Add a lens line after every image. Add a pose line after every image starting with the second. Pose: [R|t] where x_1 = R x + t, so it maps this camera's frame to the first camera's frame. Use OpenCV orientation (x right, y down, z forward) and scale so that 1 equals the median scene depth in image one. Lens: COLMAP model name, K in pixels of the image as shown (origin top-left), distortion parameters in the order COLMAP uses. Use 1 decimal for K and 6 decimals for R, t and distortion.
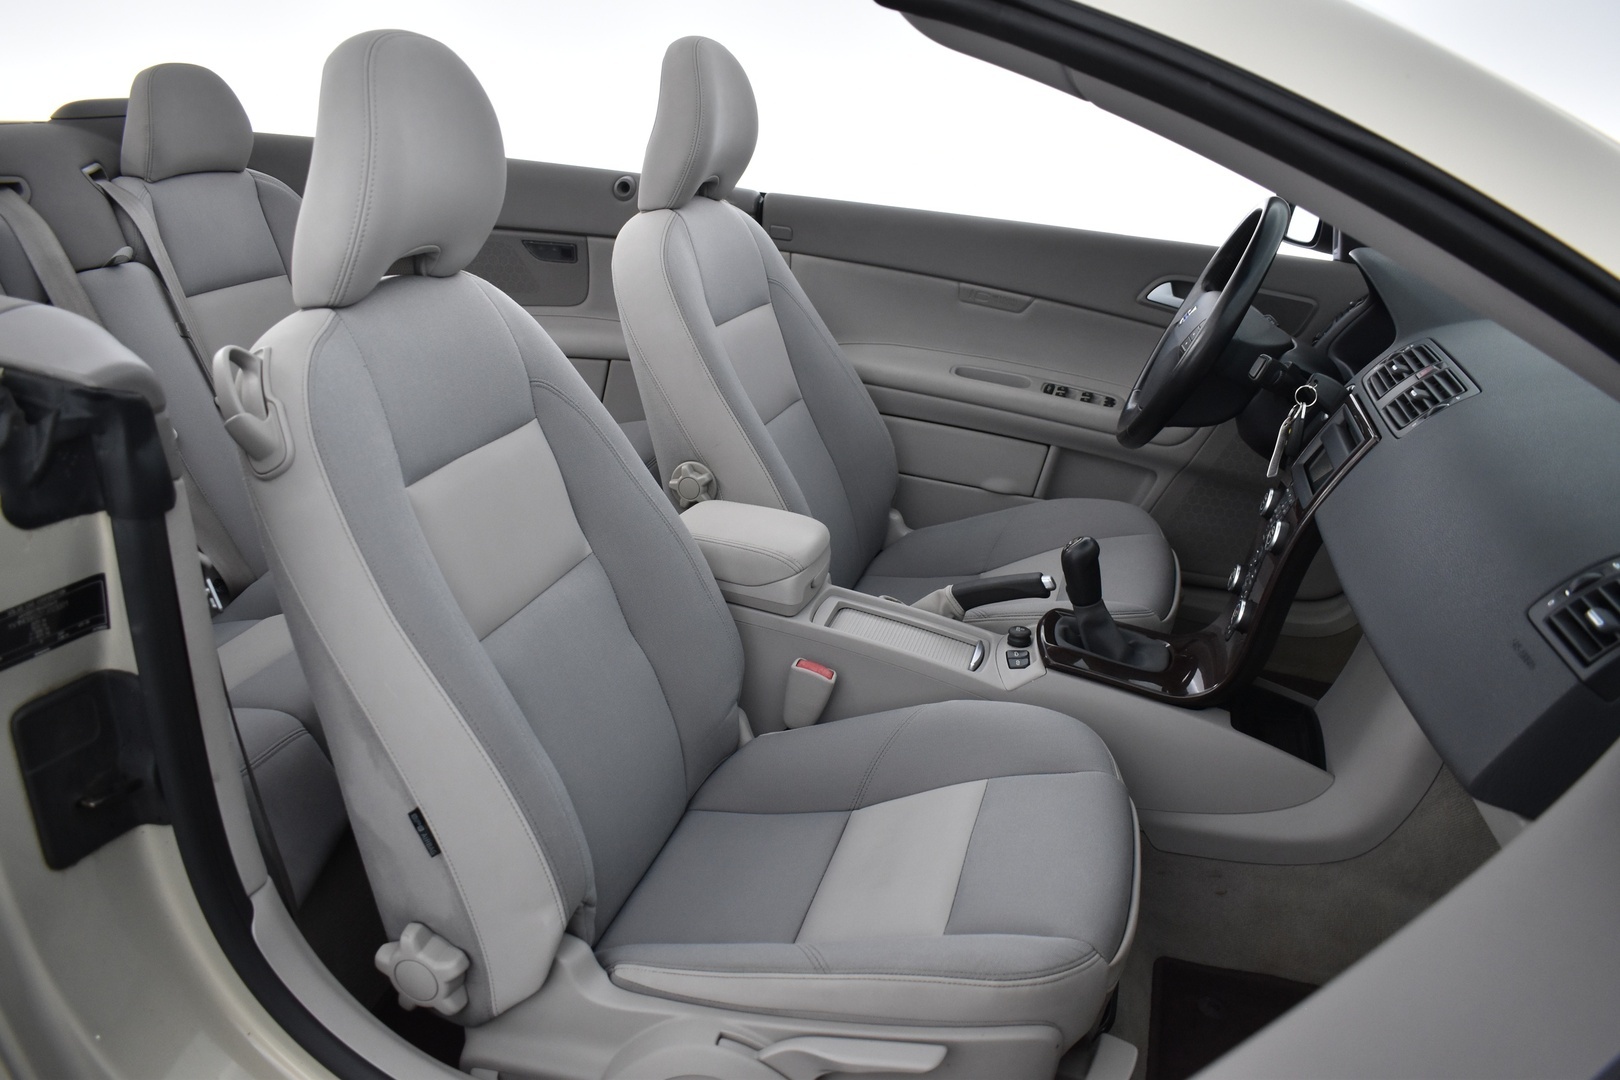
lens RADIAL K [[1280.7, 0, 810.0], [0, 1280.7, 540.0], [0, 0, 1]] dist [-0.092781, 0.013389]
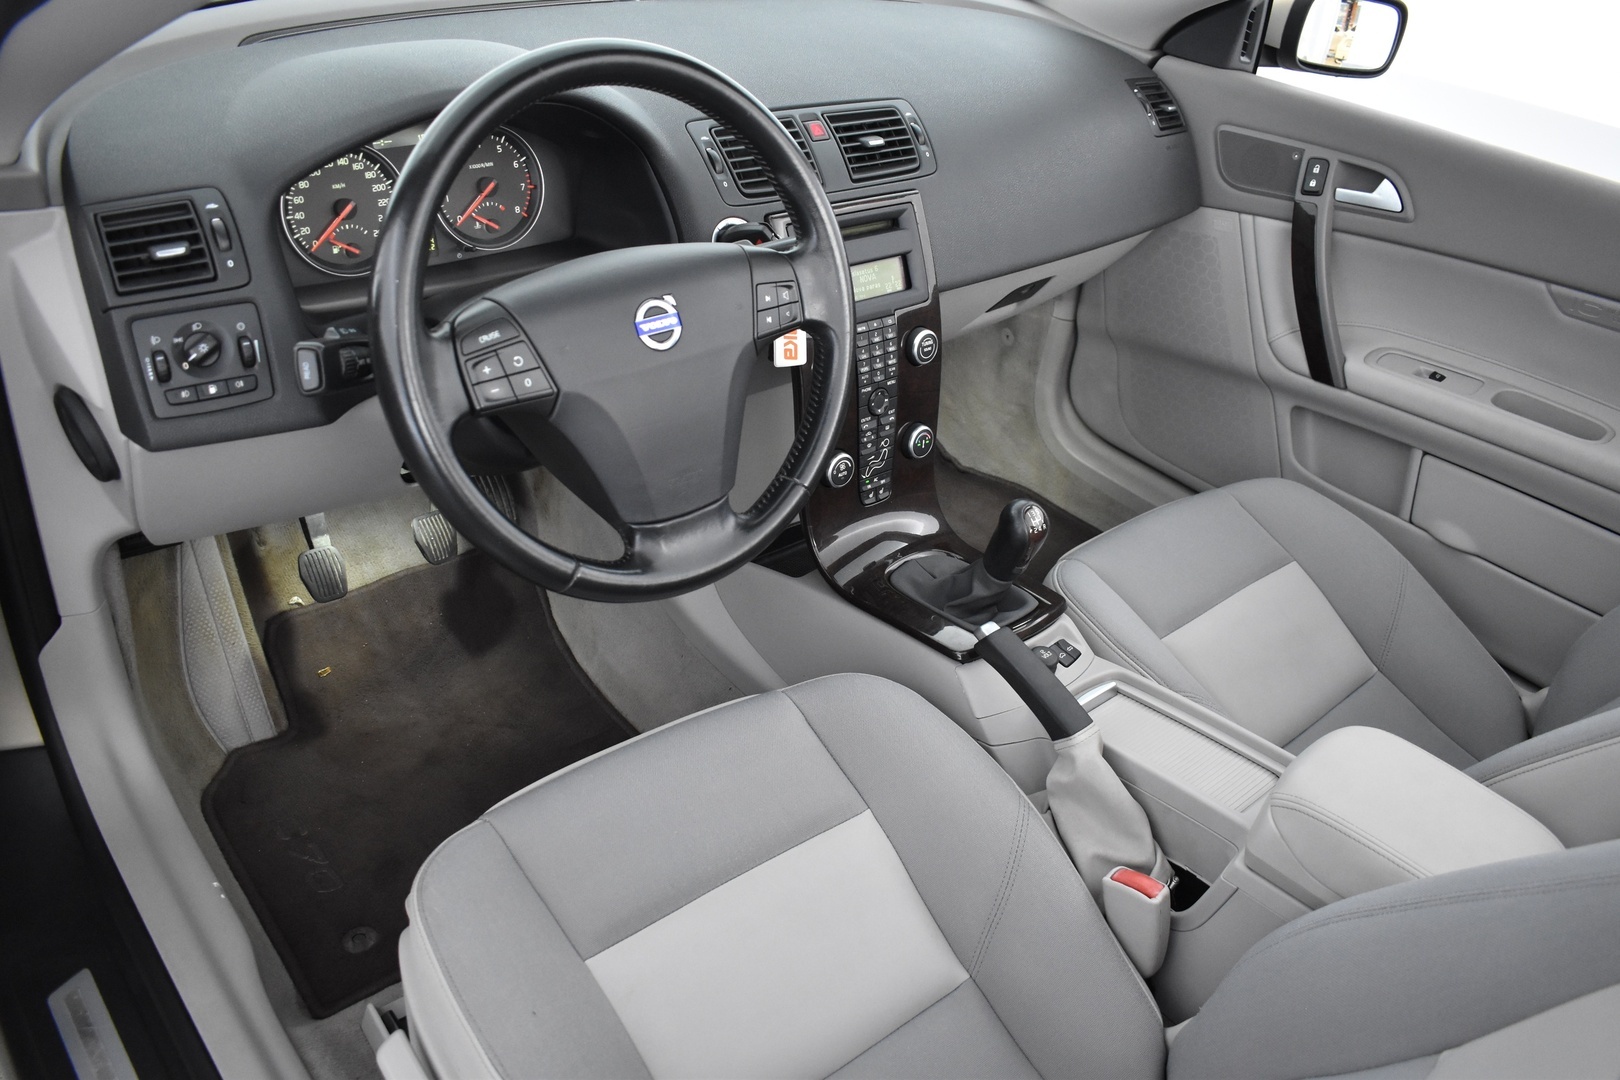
lens RADIAL K [[1244.7, 0, 810.0], [0, 1244.7, 540.0], [0, 0, 1]] dist [-0.086353, -0.002697]
pose [[-0.820961, -0.425501, 0.380751, 0.024185], [0.051832, 0.608544, 0.791825, -0.481800], [-0.568626, 0.669793, -0.477537, 1.187375]]
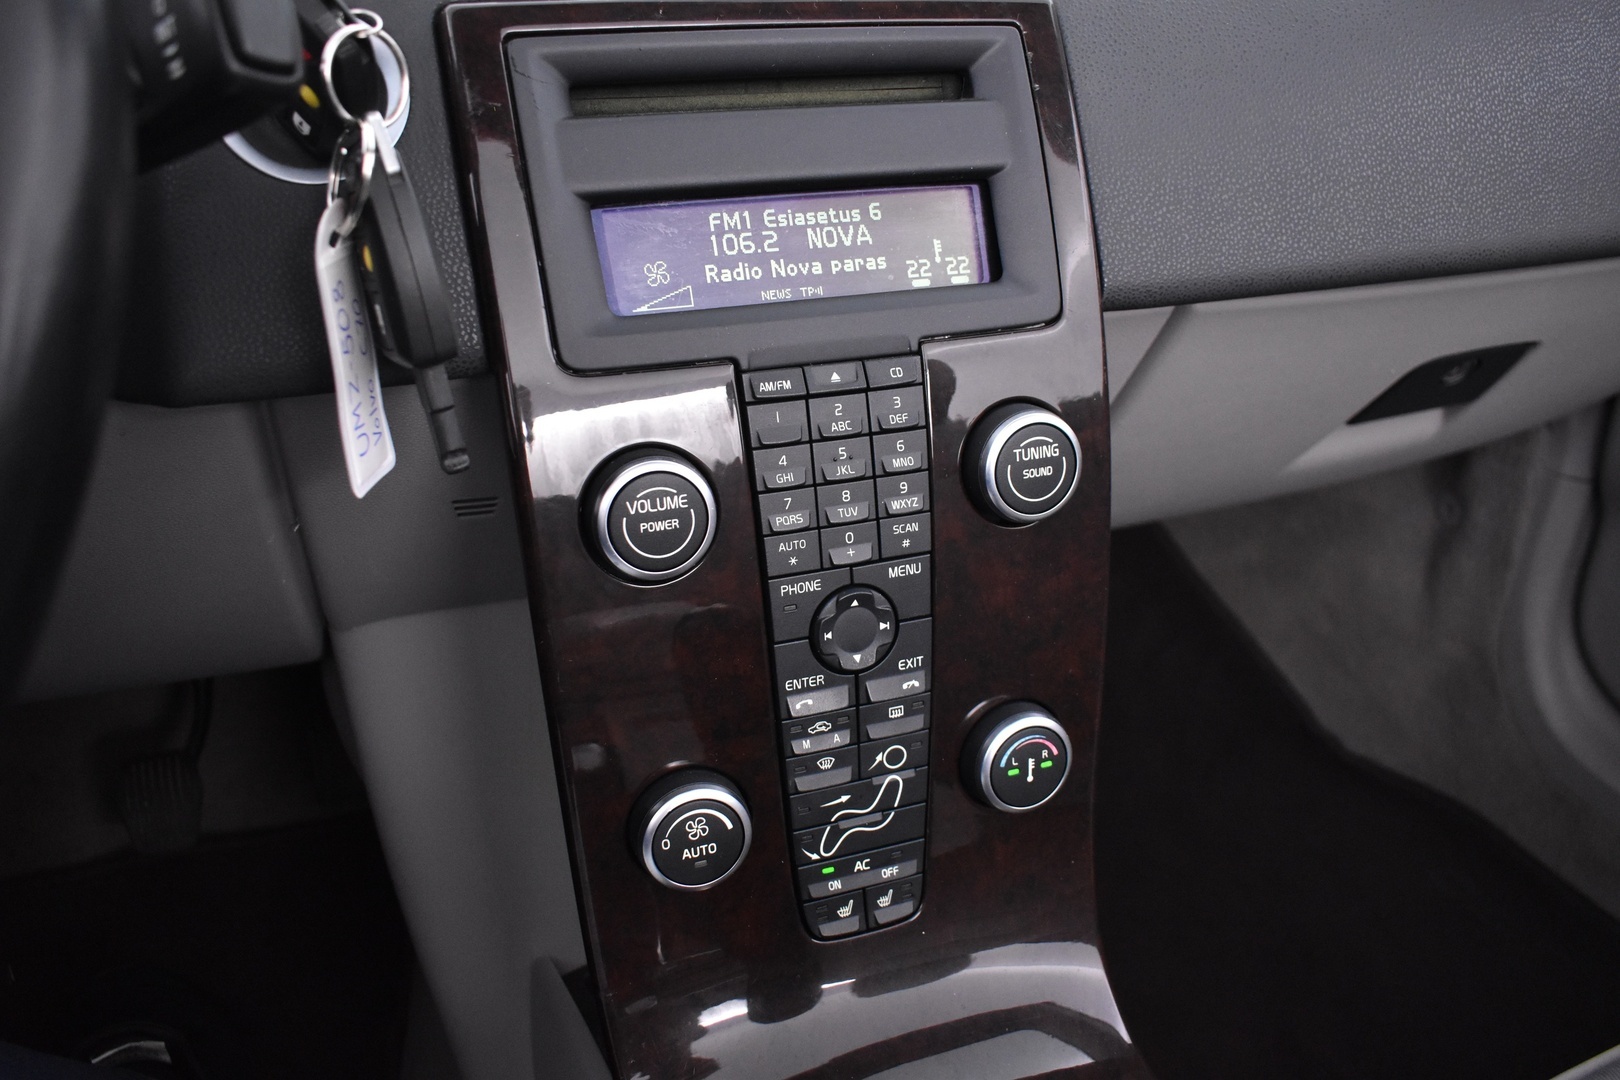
lens RADIAL K [[1280.7, 0, 810.0], [0, 1280.7, 540.0], [0, 0, 1]] dist [-0.092781, 0.013389]
pose [[-0.580038, -0.412848, 0.702219, 0.141085], [0.255551, 0.726309, 0.638098, -0.142032], [-0.773466, 0.549575, -0.315783, 0.859416]]
